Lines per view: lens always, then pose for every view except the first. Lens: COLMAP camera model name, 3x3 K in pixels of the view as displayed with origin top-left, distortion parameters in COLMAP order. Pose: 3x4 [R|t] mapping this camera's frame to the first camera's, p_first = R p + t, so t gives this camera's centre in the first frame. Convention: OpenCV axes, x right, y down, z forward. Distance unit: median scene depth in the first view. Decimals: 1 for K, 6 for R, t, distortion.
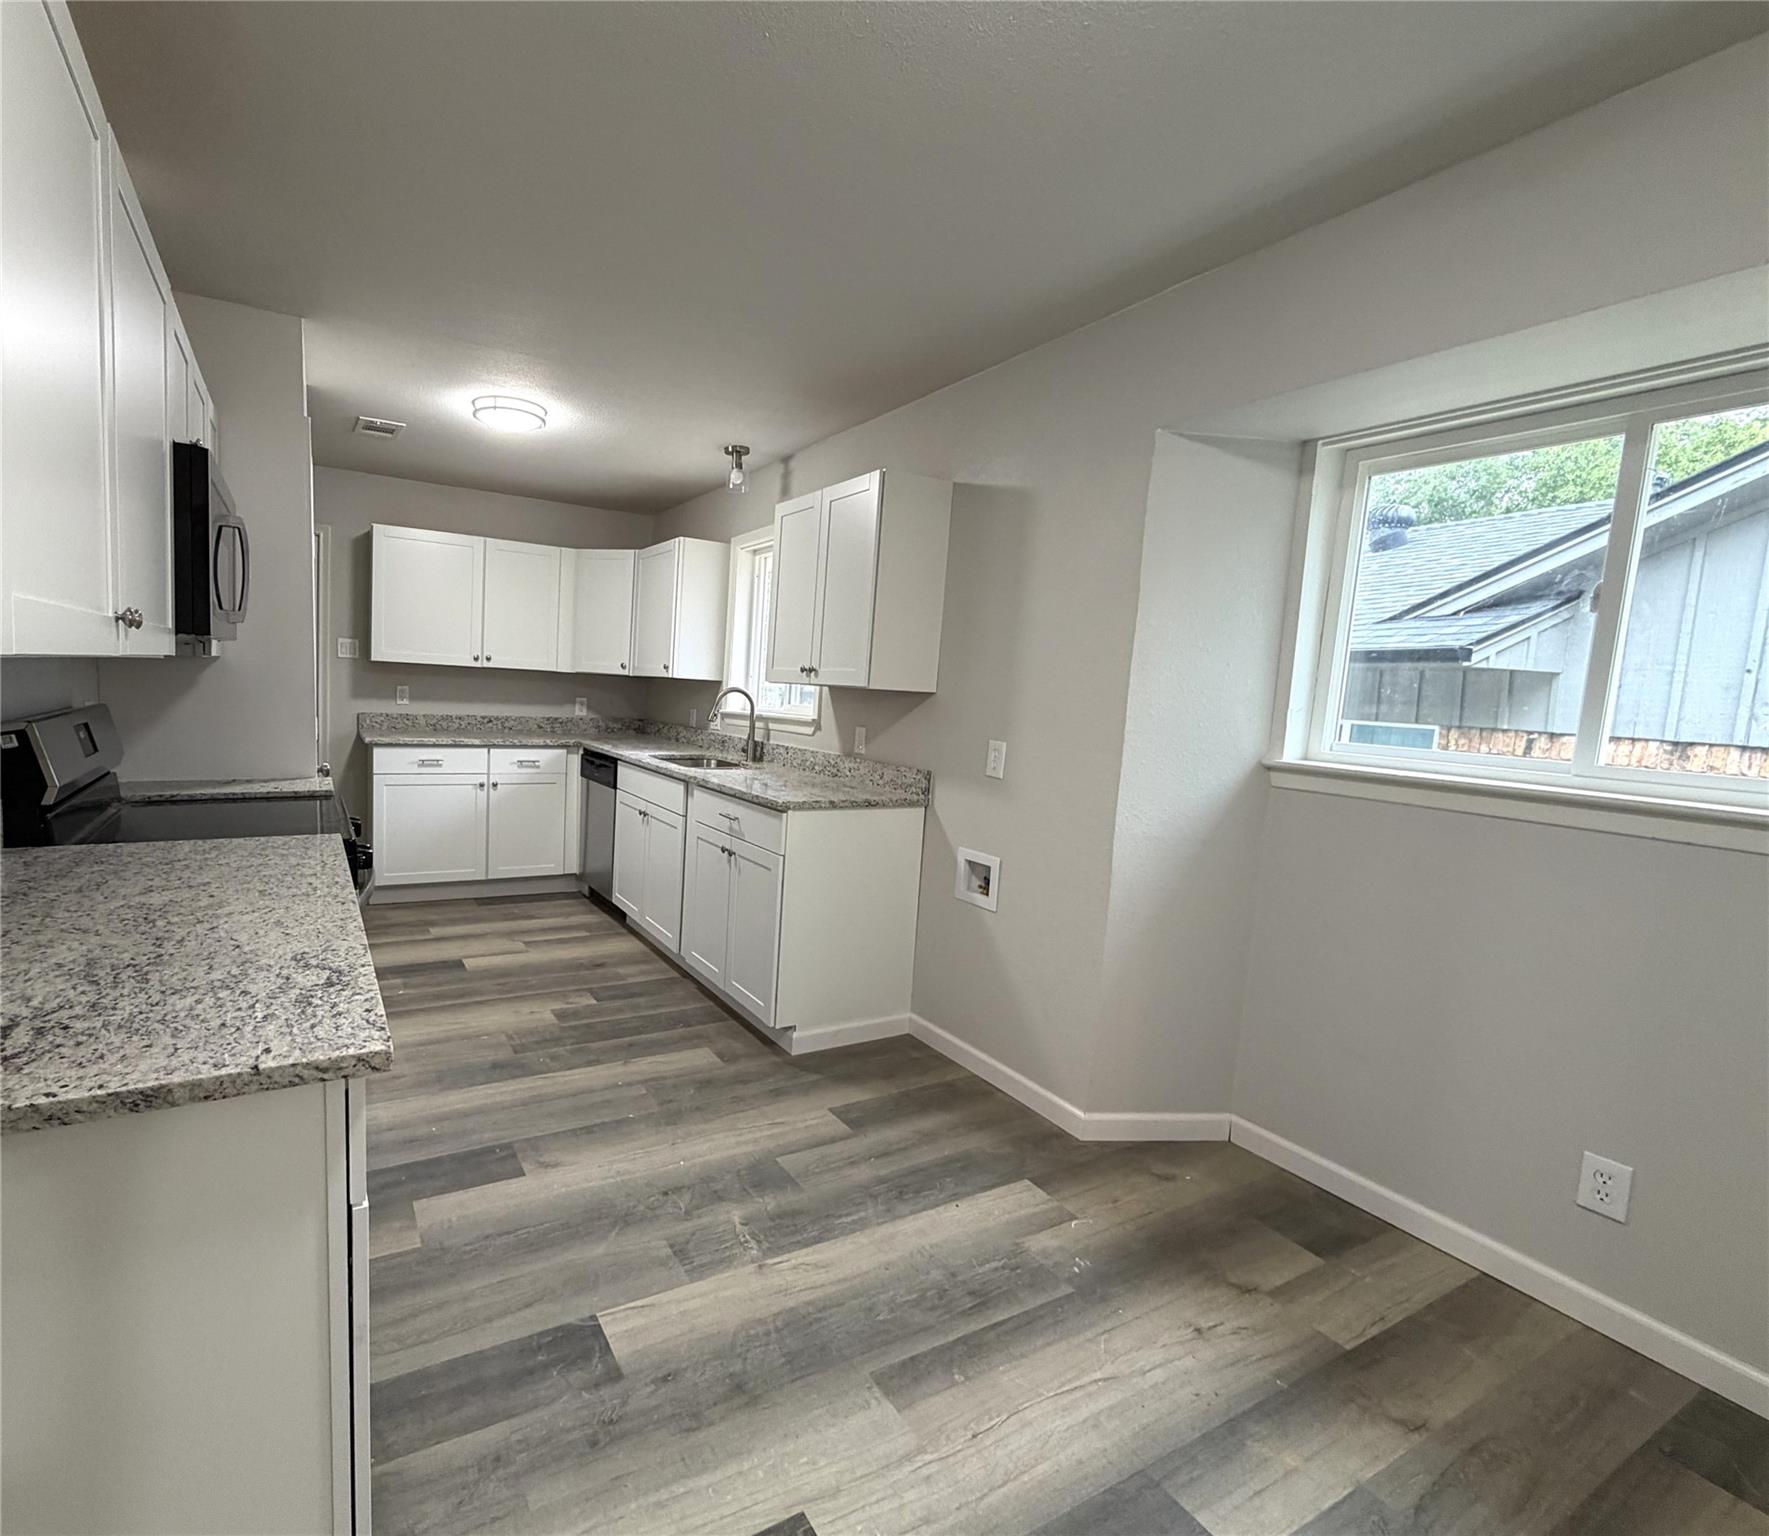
lens RADIAL K [[842.5, 0, 754.9], [0, 842.5, 771.2], [0, 0, 1]] dist [-0.001288, 0.000475]
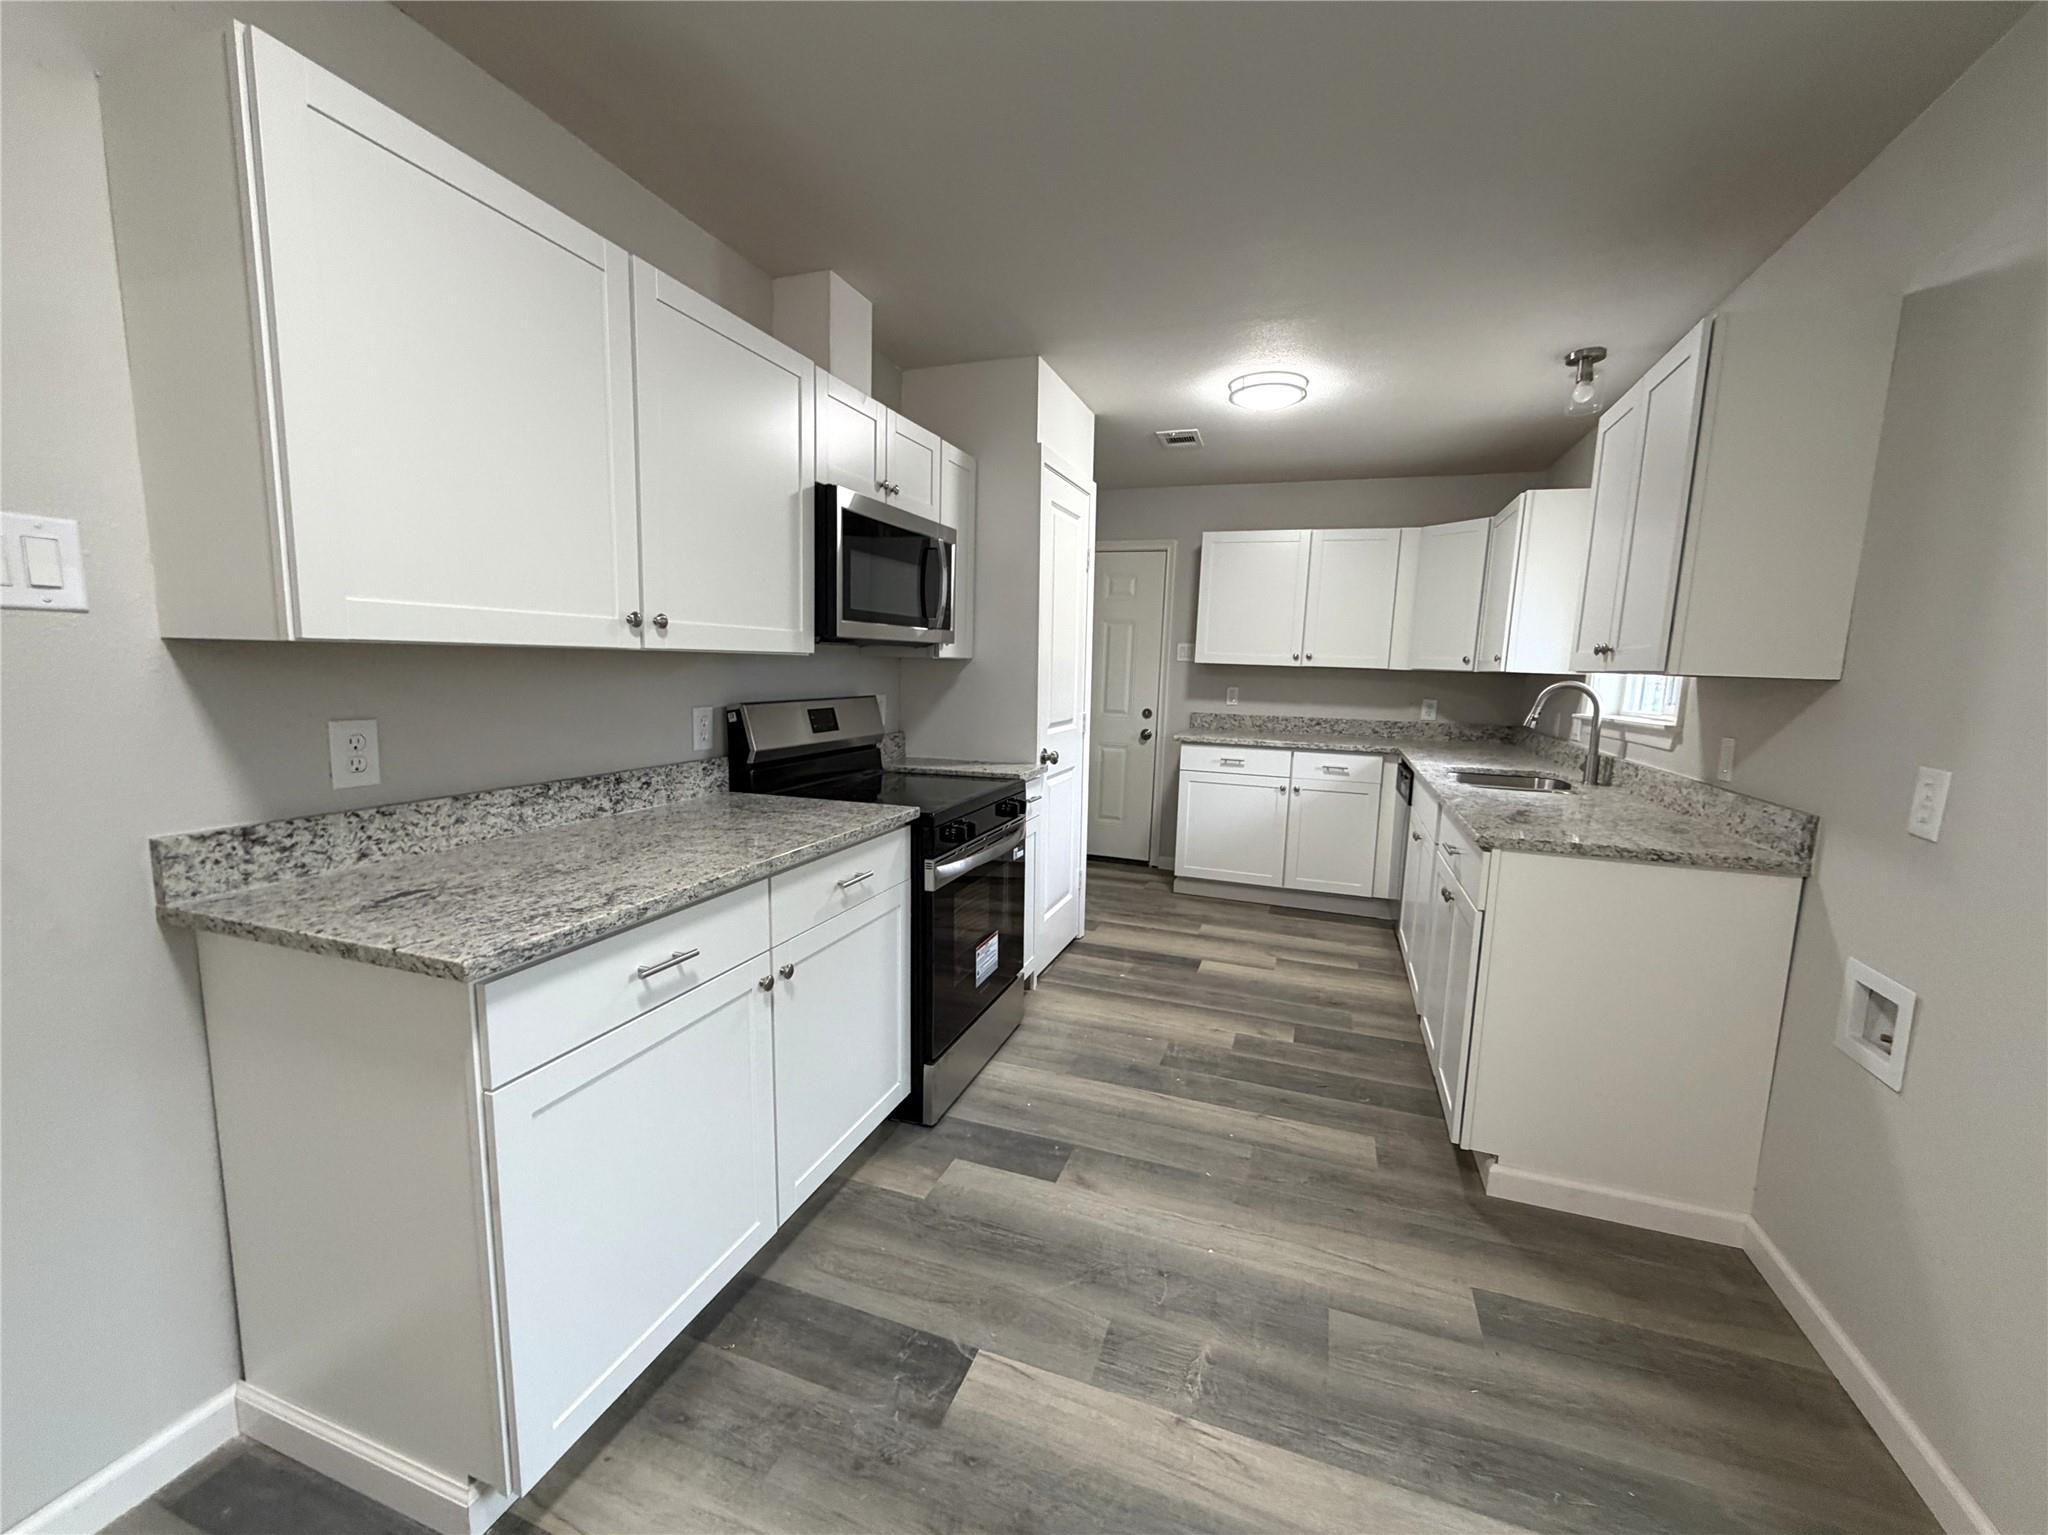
lens RADIAL K [[828.2, 0, 1024.3], [0, 828.2, 770.5], [0, 0, 1]] dist [-0.000724, -0.000538]
pose [[0.673407, 0.063037, -0.736580, 0.270147], [-0.070520, 0.997292, 0.020878, -0.005307], [0.735901, 0.037884, 0.676028, 0.229121]]
